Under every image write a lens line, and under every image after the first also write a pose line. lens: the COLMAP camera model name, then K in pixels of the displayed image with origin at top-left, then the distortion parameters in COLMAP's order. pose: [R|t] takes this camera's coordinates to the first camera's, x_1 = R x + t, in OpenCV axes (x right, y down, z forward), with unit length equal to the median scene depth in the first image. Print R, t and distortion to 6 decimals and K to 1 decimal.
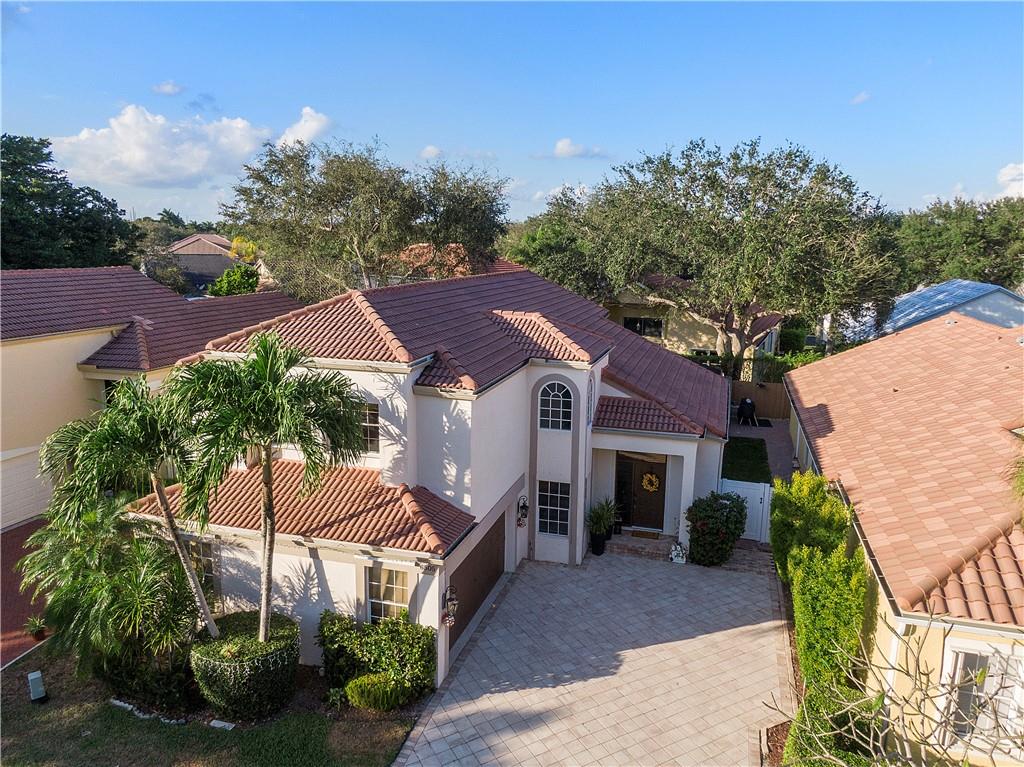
lens RADIAL K [[736.8, 0, 509.7], [0, 736.8, 376.3], [0, 0, 1]] dist [0.040888, -0.065428]
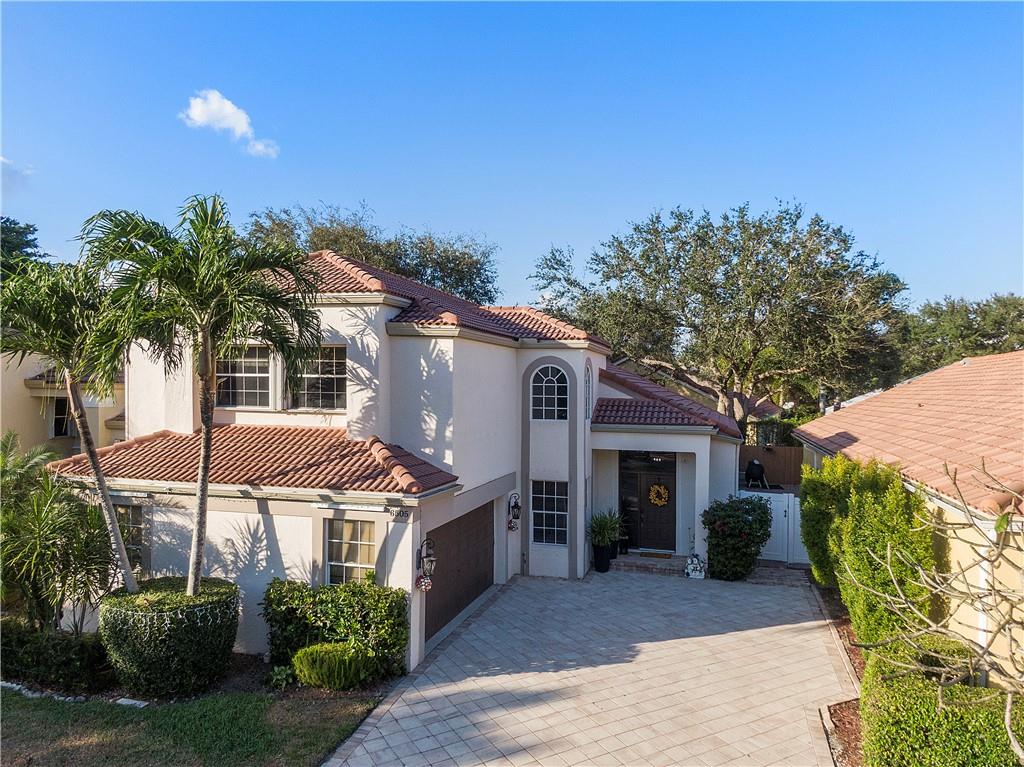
lens RADIAL K [[745.0, 0, 502.5], [0, 745.0, 386.6], [0, 0, 1]] dist [0.031892, -0.045046]
pose [[0.999947, -0.009581, 0.003862, 0.002192], [0.010107, 0.984667, -0.174152, 0.242033], [-0.002134, 0.174182, 0.984711, 0.140411]]
